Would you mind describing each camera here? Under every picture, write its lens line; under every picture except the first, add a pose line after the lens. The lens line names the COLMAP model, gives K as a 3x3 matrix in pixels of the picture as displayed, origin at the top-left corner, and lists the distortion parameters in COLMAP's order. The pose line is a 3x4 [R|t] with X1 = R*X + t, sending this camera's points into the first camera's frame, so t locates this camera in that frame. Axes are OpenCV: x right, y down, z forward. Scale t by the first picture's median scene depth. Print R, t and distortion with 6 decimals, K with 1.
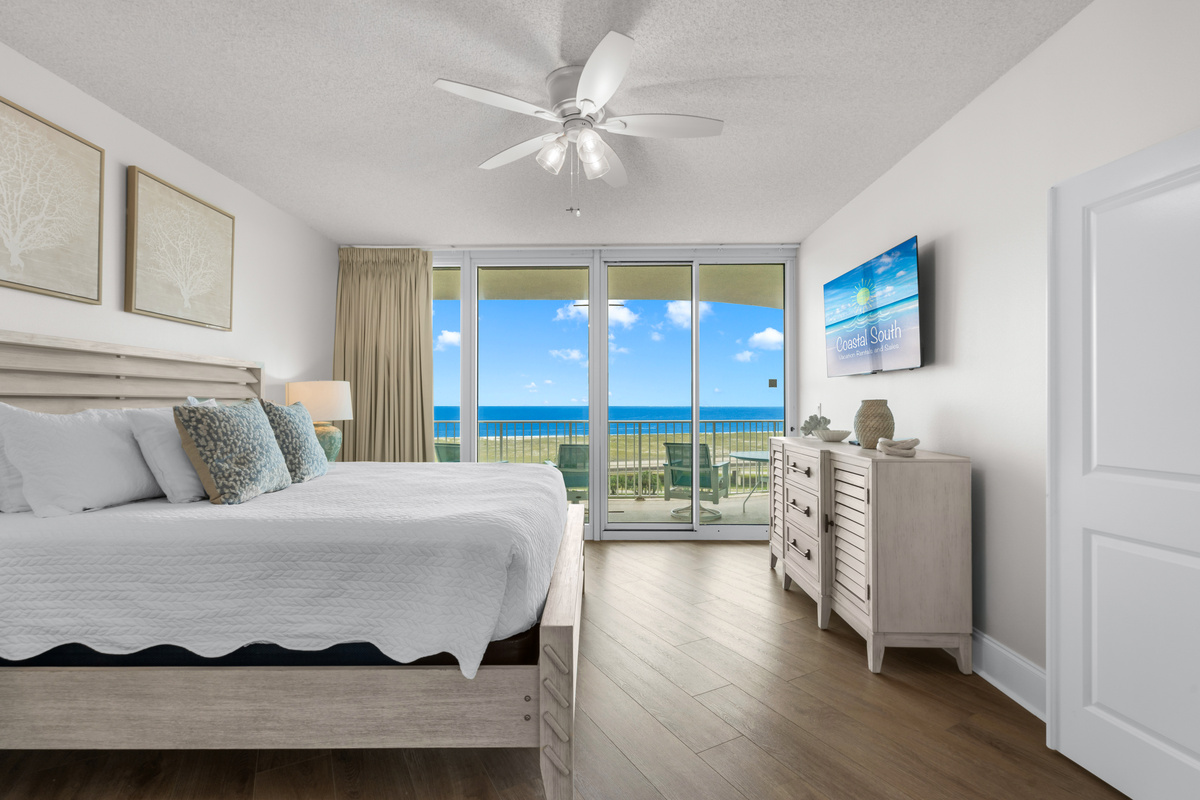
lens RADIAL K [[545.7, 0, 595.3], [0, 545.7, 401.9], [0, 0, 1]] dist [-0.001487, 0.000296]
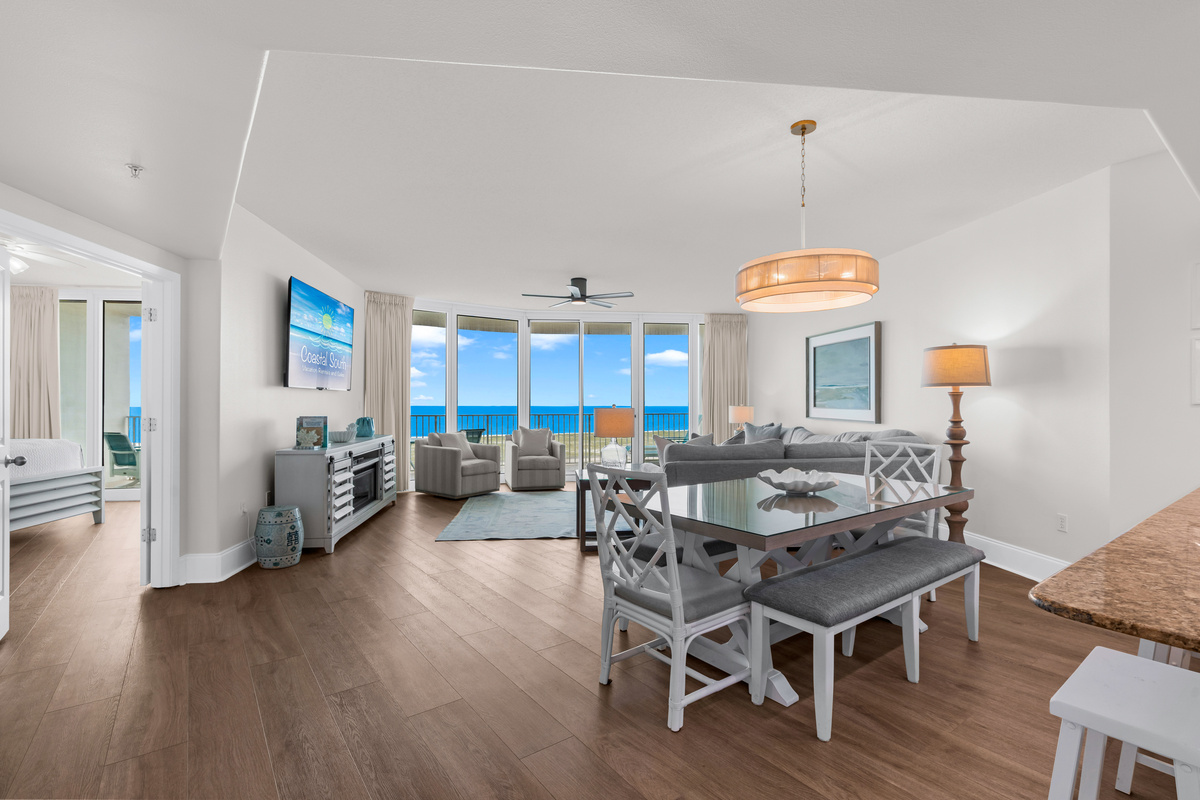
lens RADIAL K [[546.7, 0, 595.5], [0, 546.7, 402.0], [0, 0, 1]] dist [-0.002970, 0.000257]
pose [[0.991114, -0.000263, 0.133014, 1.639992], [-0.000045, 0.999997, 0.002311, 0.004240], [-0.133014, -0.002296, 0.991111, -1.017063]]
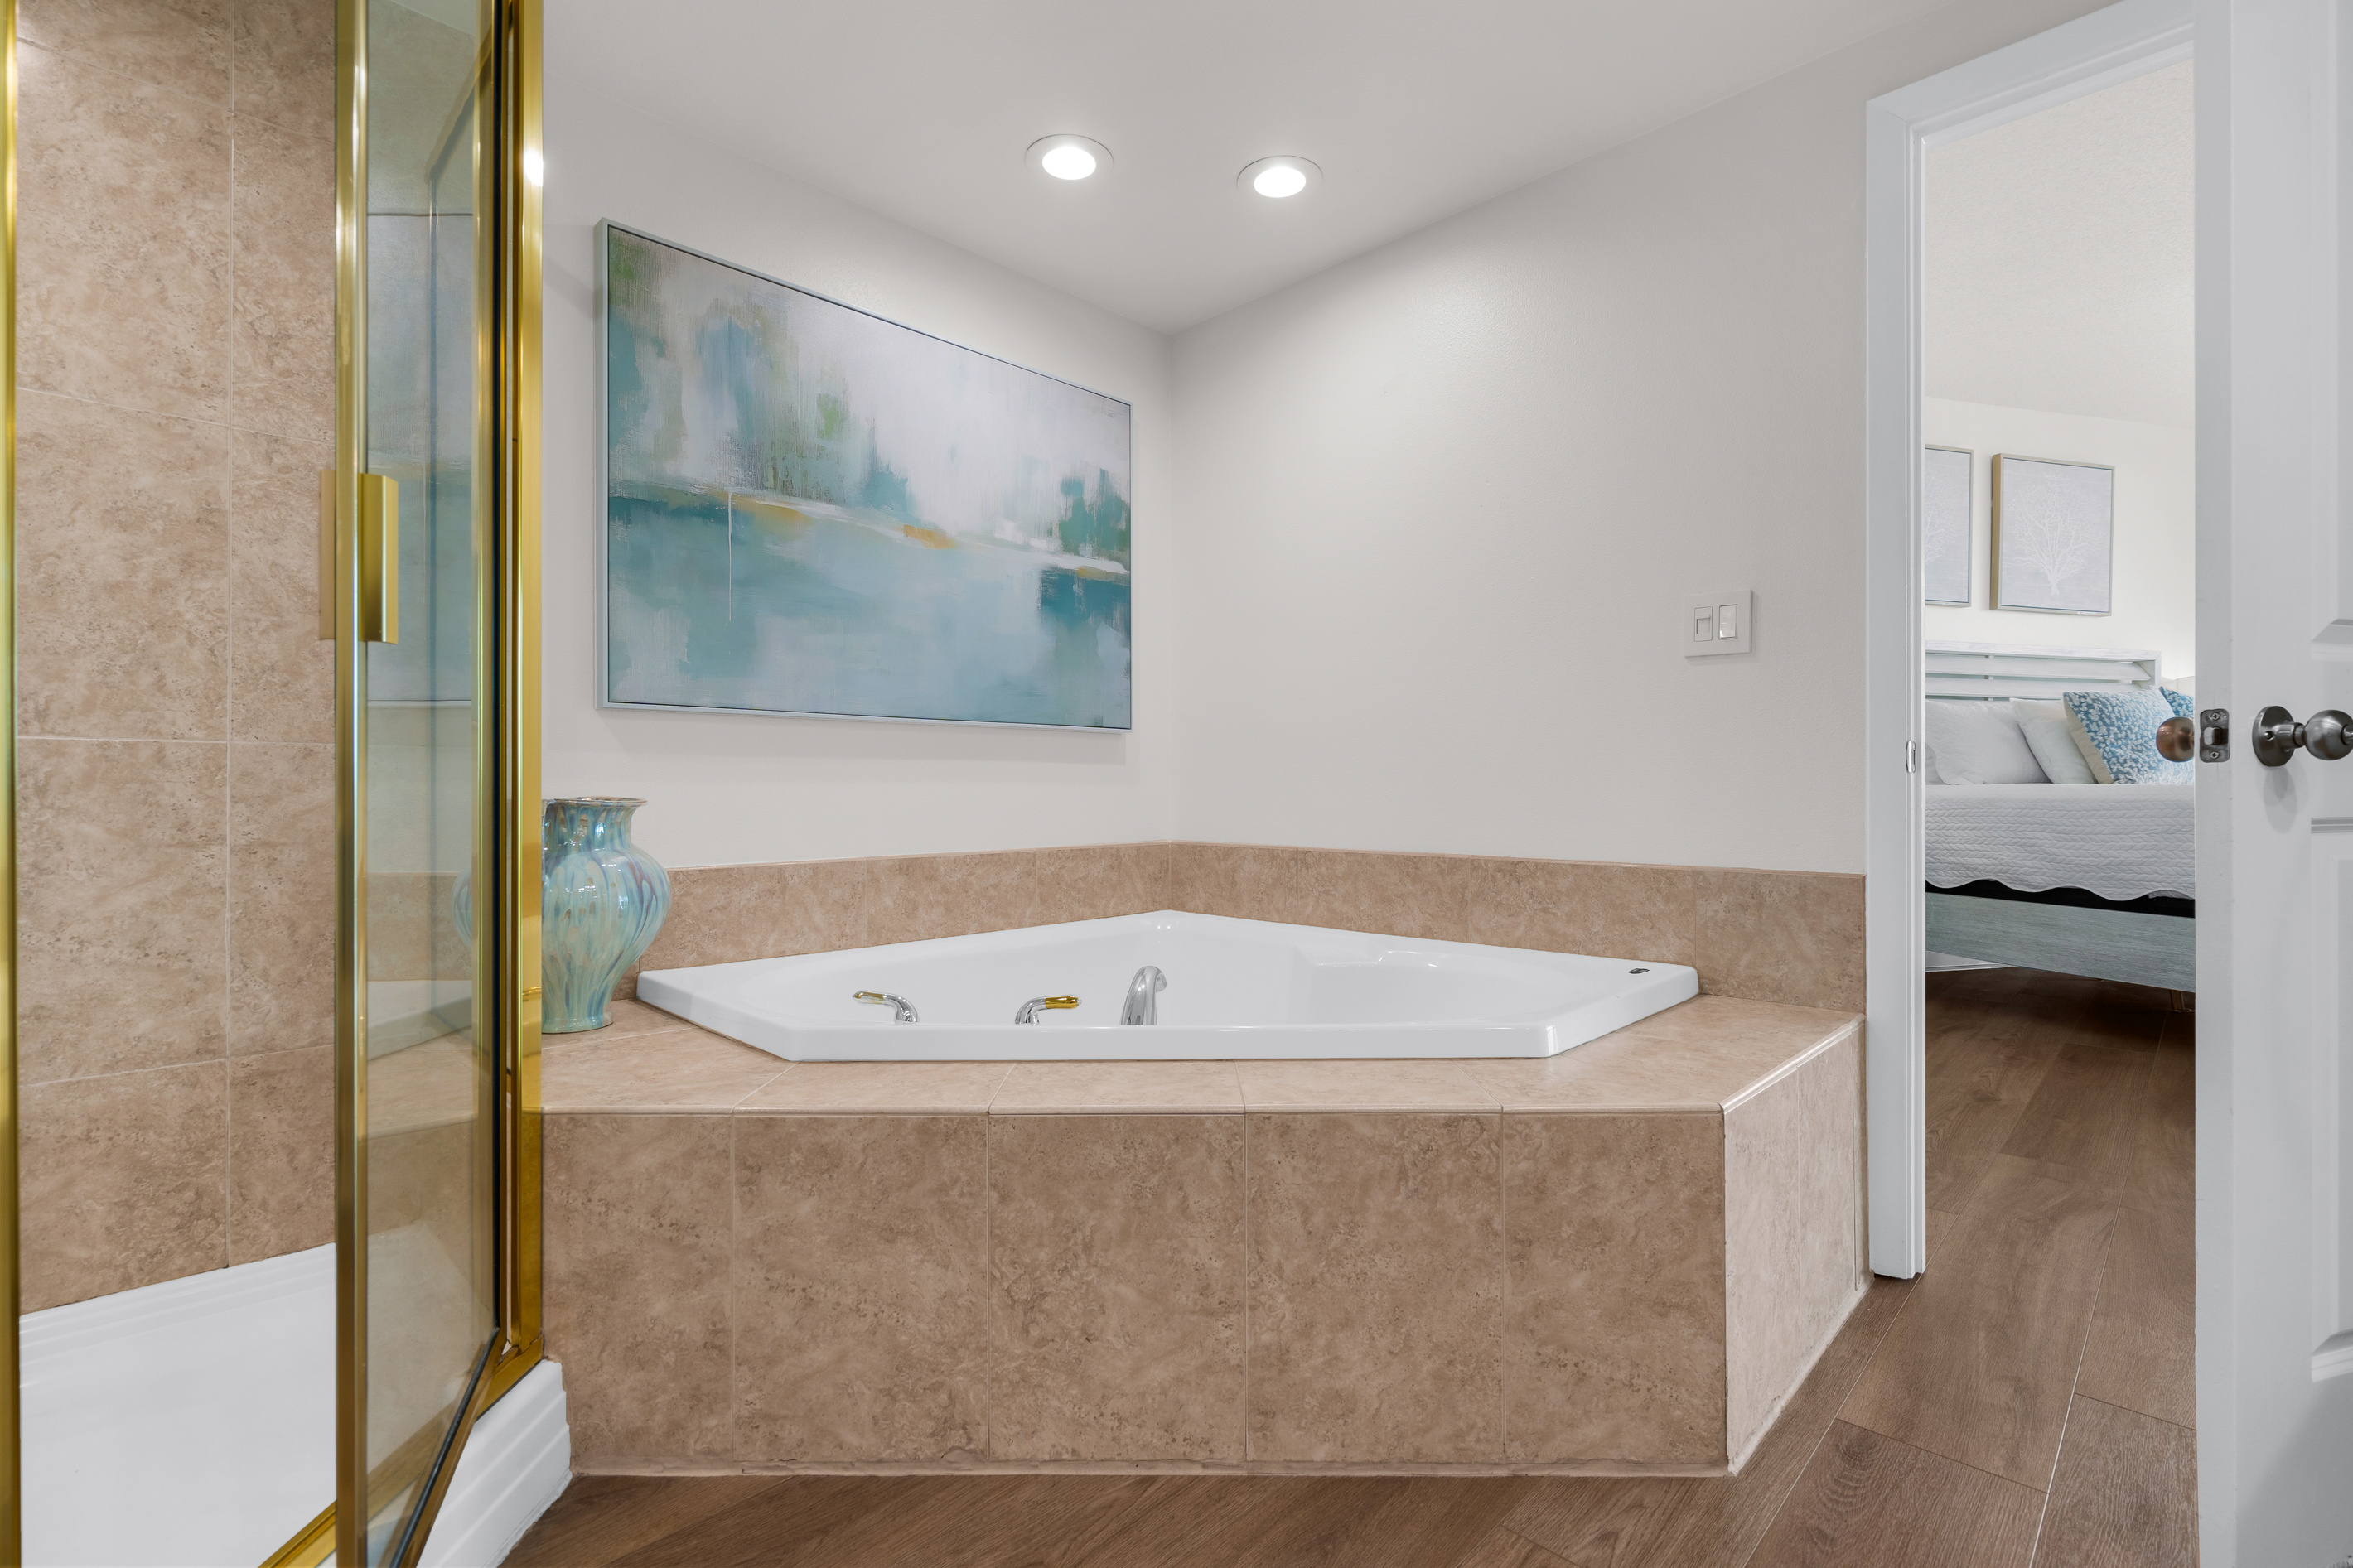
lens RADIAL K [[1070.2, 0, 1161.7], [0, 1070.2, 784.5], [0, 0, 1]] dist [-0.013696, 0.010020]
pose [[0.279380, -0.002297, -0.960178, 0.553090], [0.003611, 0.999993, -0.001342, 0.145594], [0.960174, -0.003093, 0.279386, -0.971598]]
